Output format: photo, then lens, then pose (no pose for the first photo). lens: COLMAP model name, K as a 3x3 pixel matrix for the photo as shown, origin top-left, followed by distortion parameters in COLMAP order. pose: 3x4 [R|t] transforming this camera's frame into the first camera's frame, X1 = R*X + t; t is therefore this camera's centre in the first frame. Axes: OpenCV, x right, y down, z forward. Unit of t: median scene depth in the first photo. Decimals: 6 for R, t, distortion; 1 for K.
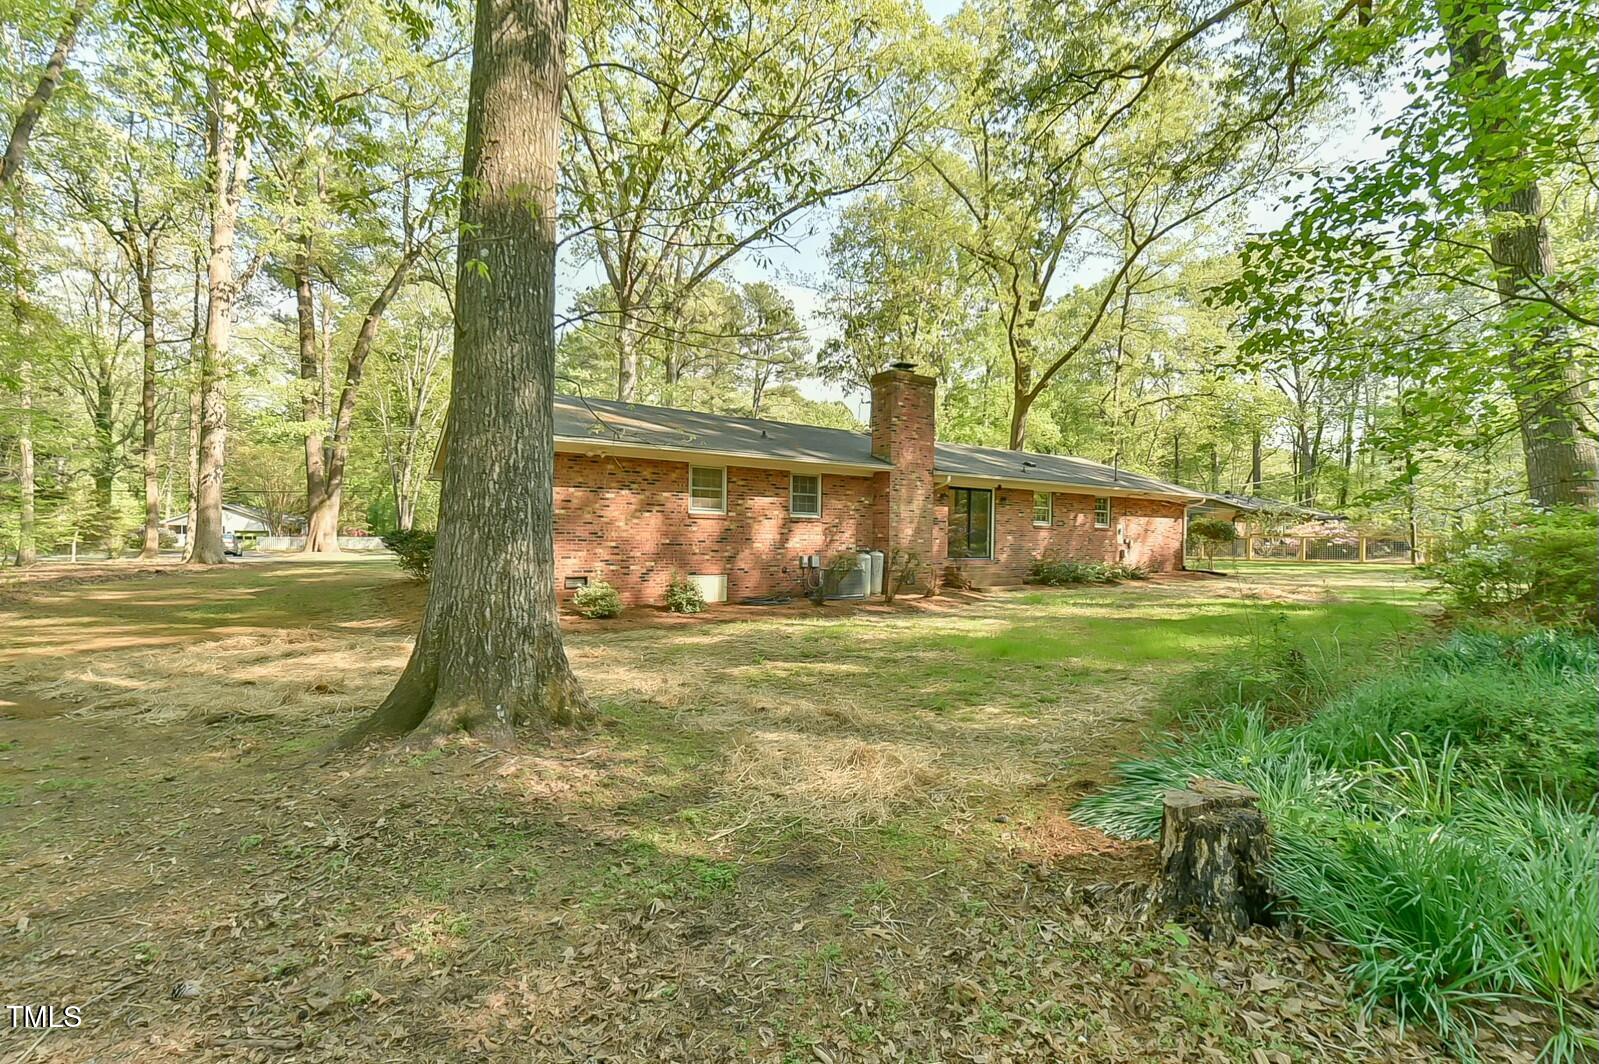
lens RADIAL K [[699.3, 0, 799.5], [0, 699.3, 532.0], [0, 0, 1]] dist [0.011907, -0.001113]
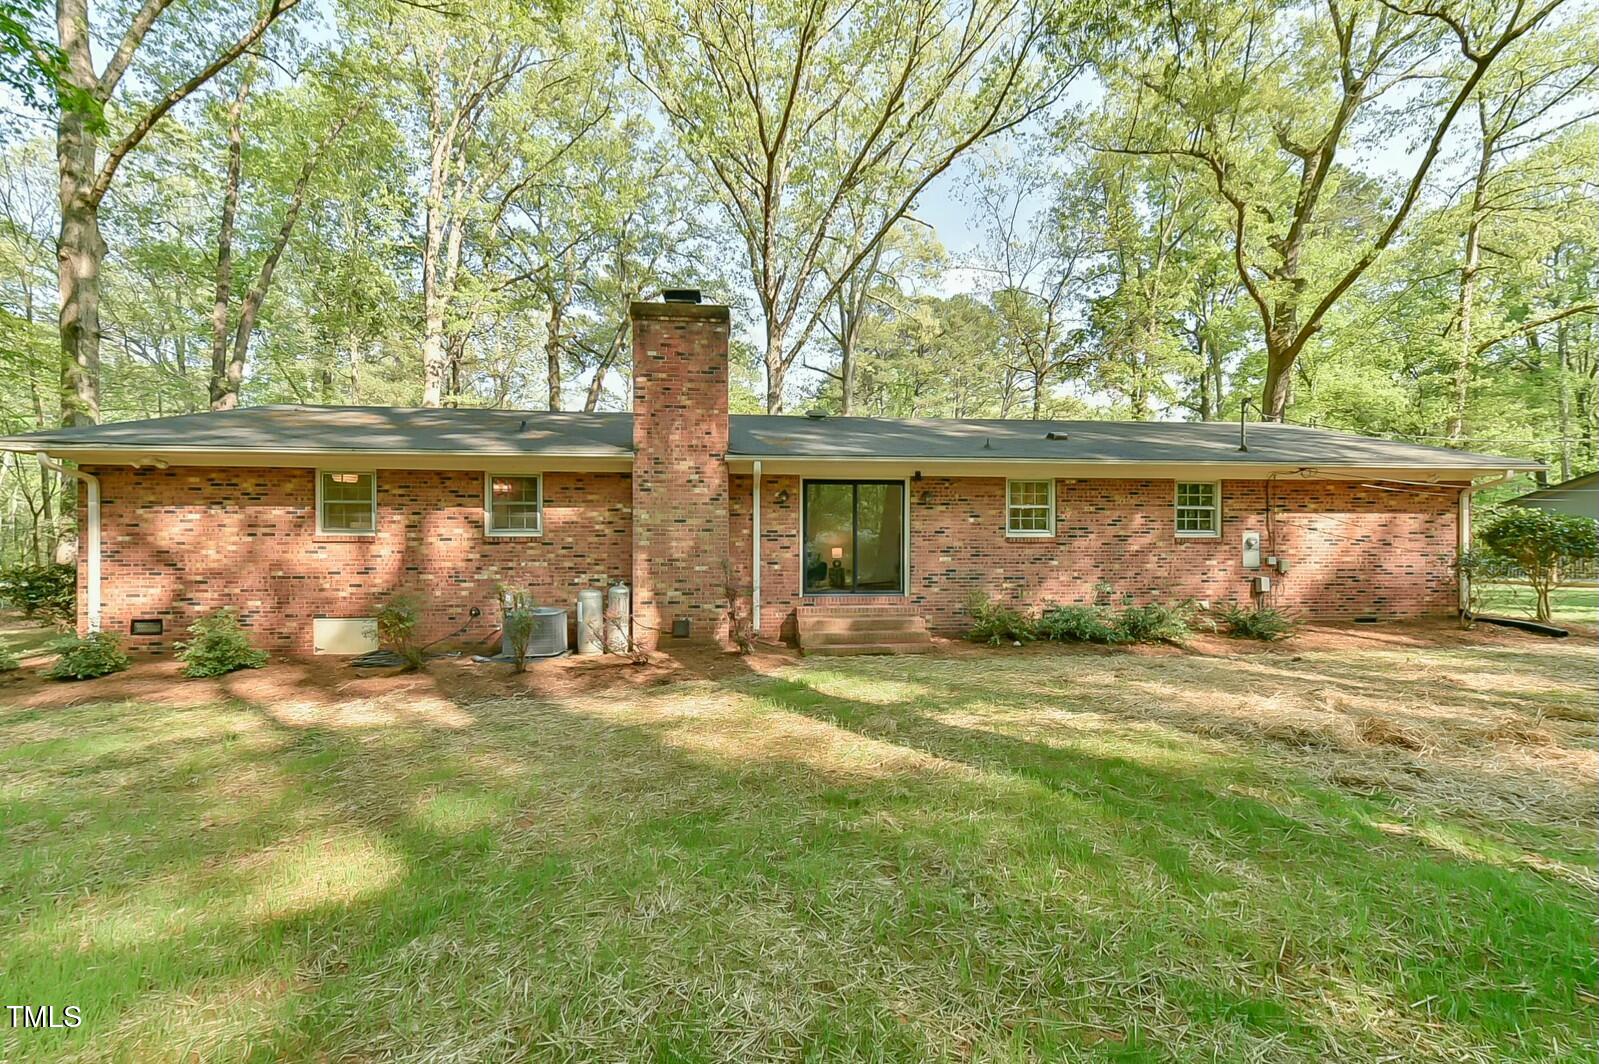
lens RADIAL K [[605.7, 0, 799.5], [0, 605.7, 532.0], [0, 0, 1]] dist [0.020330, 0.000133]
pose [[0.869909, -0.024568, -0.492600, 0.302993], [0.016014, 0.999639, -0.021575, -0.003941], [0.492952, 0.010880, 0.869989, 0.333136]]
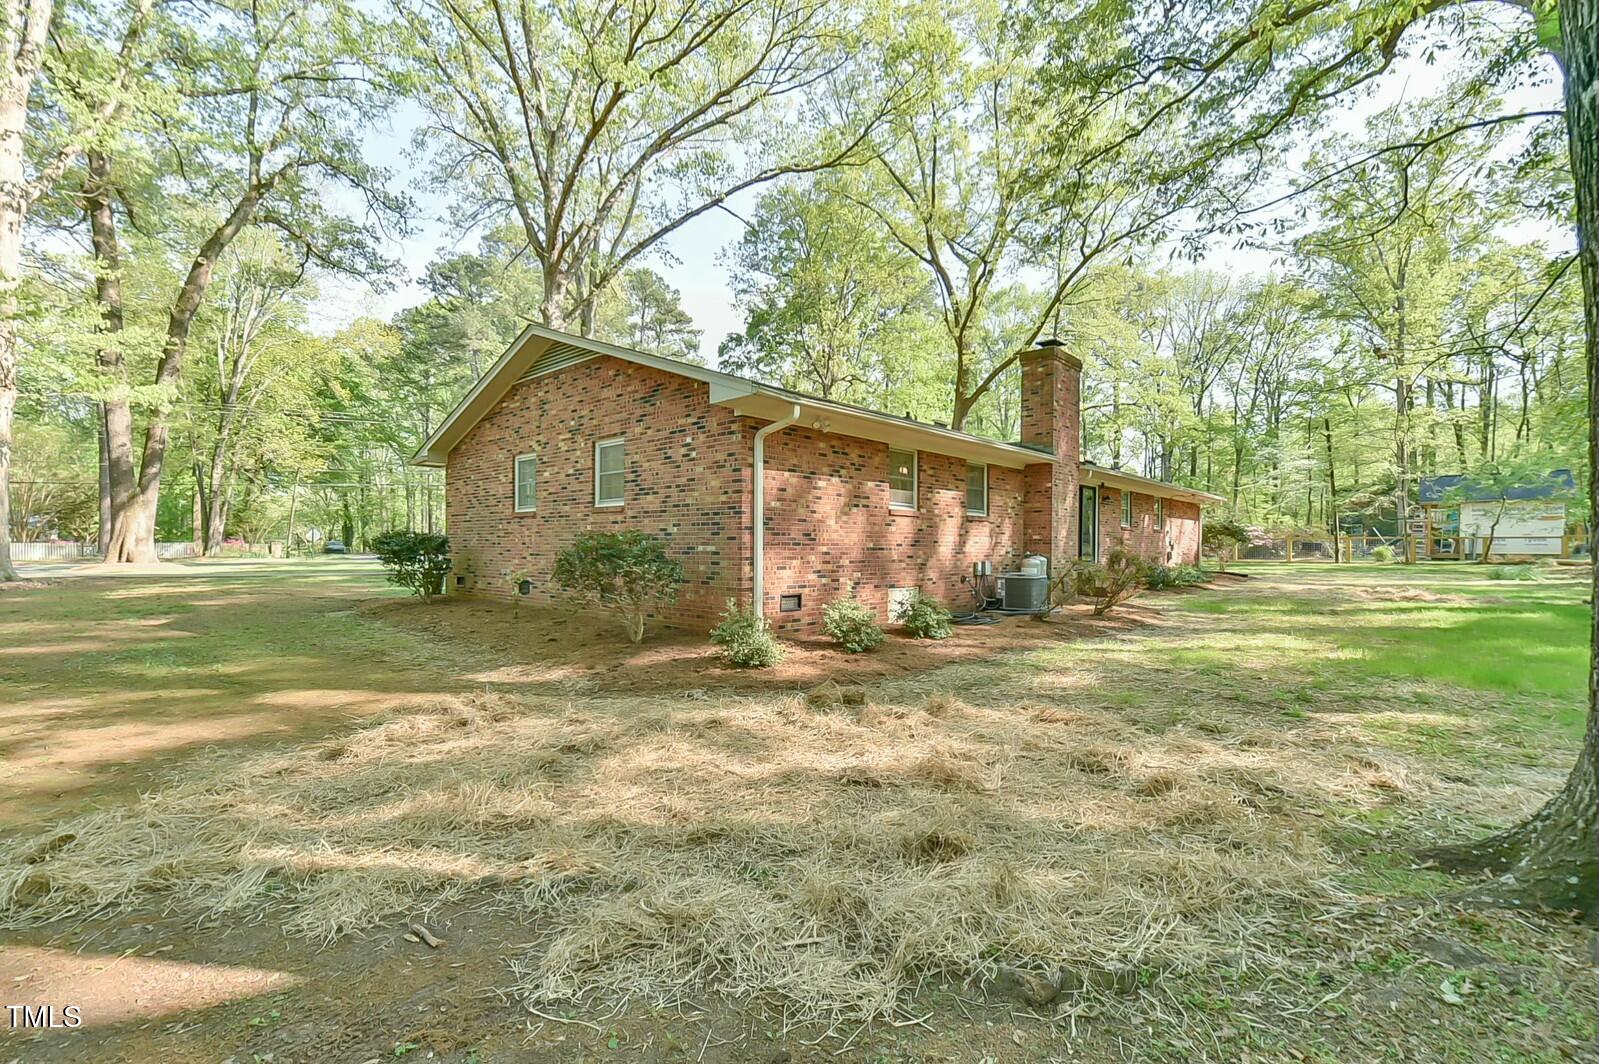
lens RADIAL K [[699.3, 0, 799.5], [0, 699.3, 532.0], [0, 0, 1]] dist [0.011907, -0.001113]
pose [[0.973084, -0.000816, 0.230450, -0.211966], [0.002120, 0.999983, -0.005412, 0.001322], [-0.230441, 0.005755, 0.973069, 0.128601]]
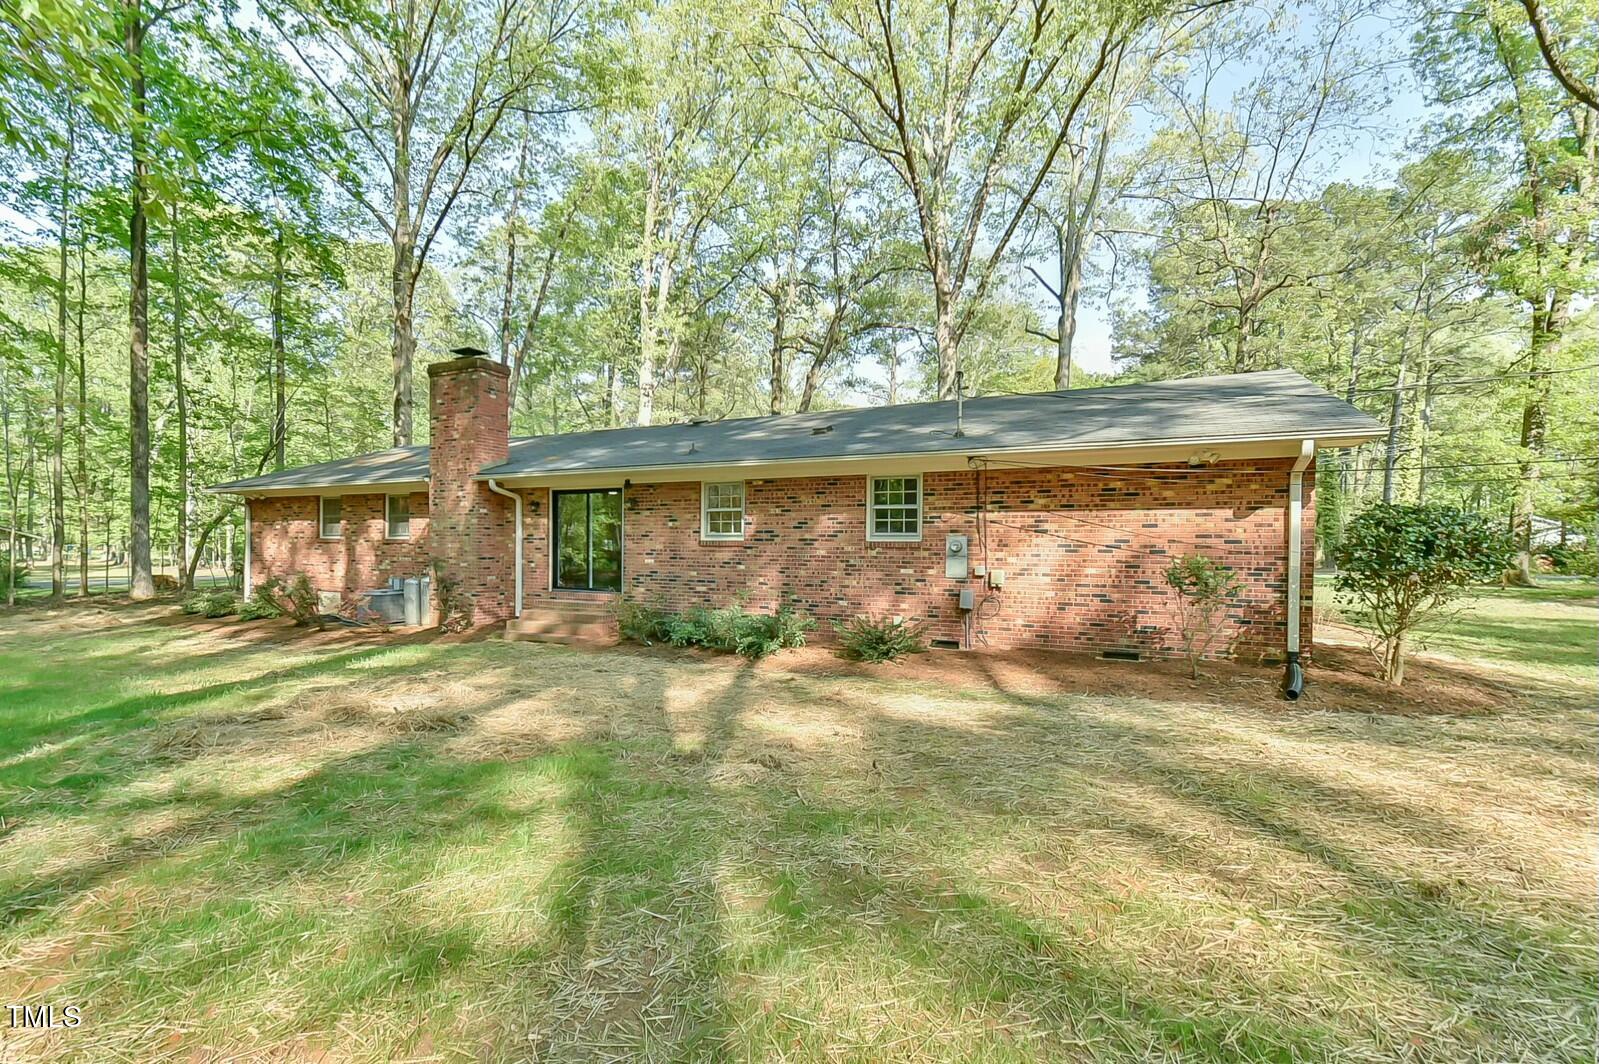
lens RADIAL K [[699.3, 0, 799.5], [0, 699.3, 532.0], [0, 0, 1]] dist [0.011907, -0.001113]
pose [[0.480902, -0.030511, -0.876243, 0.623270], [0.002548, 0.999439, -0.033402, 0.002269], [0.876771, 0.013830, 0.480710, 0.554227]]
